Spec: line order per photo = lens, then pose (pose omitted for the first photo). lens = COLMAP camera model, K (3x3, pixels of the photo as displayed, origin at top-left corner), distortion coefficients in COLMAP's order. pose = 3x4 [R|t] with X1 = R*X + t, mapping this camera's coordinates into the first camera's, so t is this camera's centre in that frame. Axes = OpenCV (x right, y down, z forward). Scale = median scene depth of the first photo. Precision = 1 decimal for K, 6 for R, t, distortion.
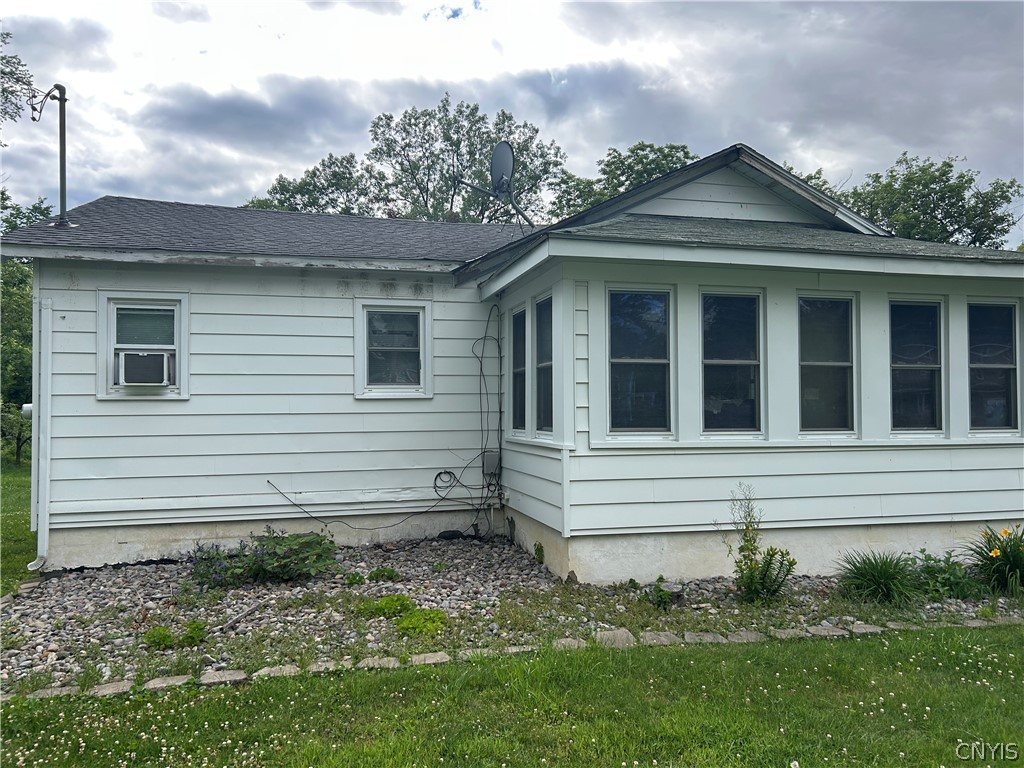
lens RADIAL K [[770.0, 0, 512.0], [0, 770.0, 384.0], [0, 0, 1]] dist [0.064335, -0.067681]
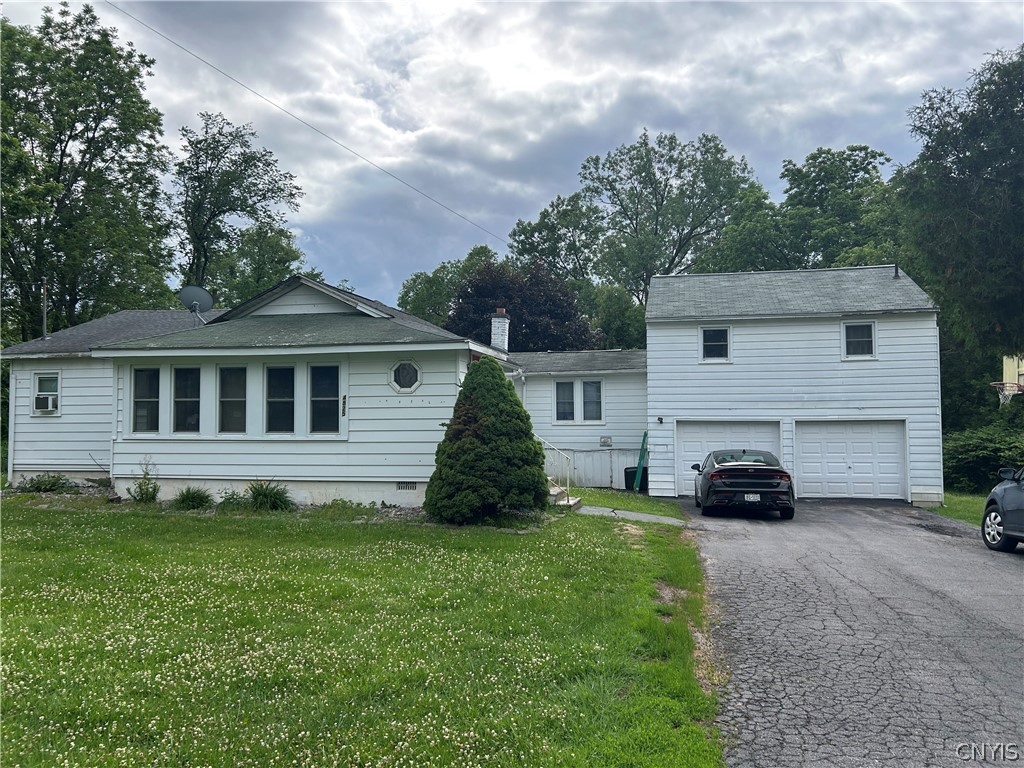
lens RADIAL K [[770.0, 0, 512.0], [0, 770.0, 384.0], [0, 0, 1]] dist [0.064335, -0.067681]
pose [[0.889626, -0.018360, -0.456321, 1.877386], [0.014391, 0.999822, -0.012171, -0.029374], [0.456463, 0.004261, 0.889732, -0.447662]]
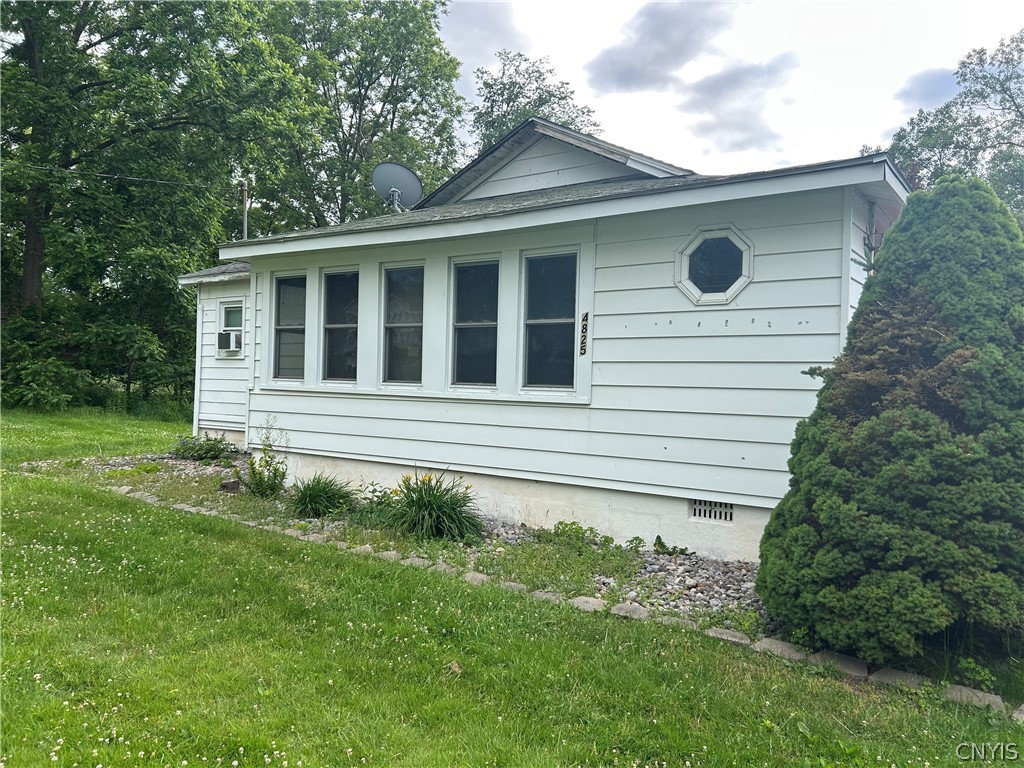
lens RADIAL K [[770.0, 0, 512.0], [0, 770.0, 384.0], [0, 0, 1]] dist [0.064335, -0.067681]
pose [[0.648752, 0.022470, -0.760668, 1.312590], [-0.006046, 0.999685, 0.024374, 0.031441], [0.760976, -0.011214, 0.648683, 0.358115]]
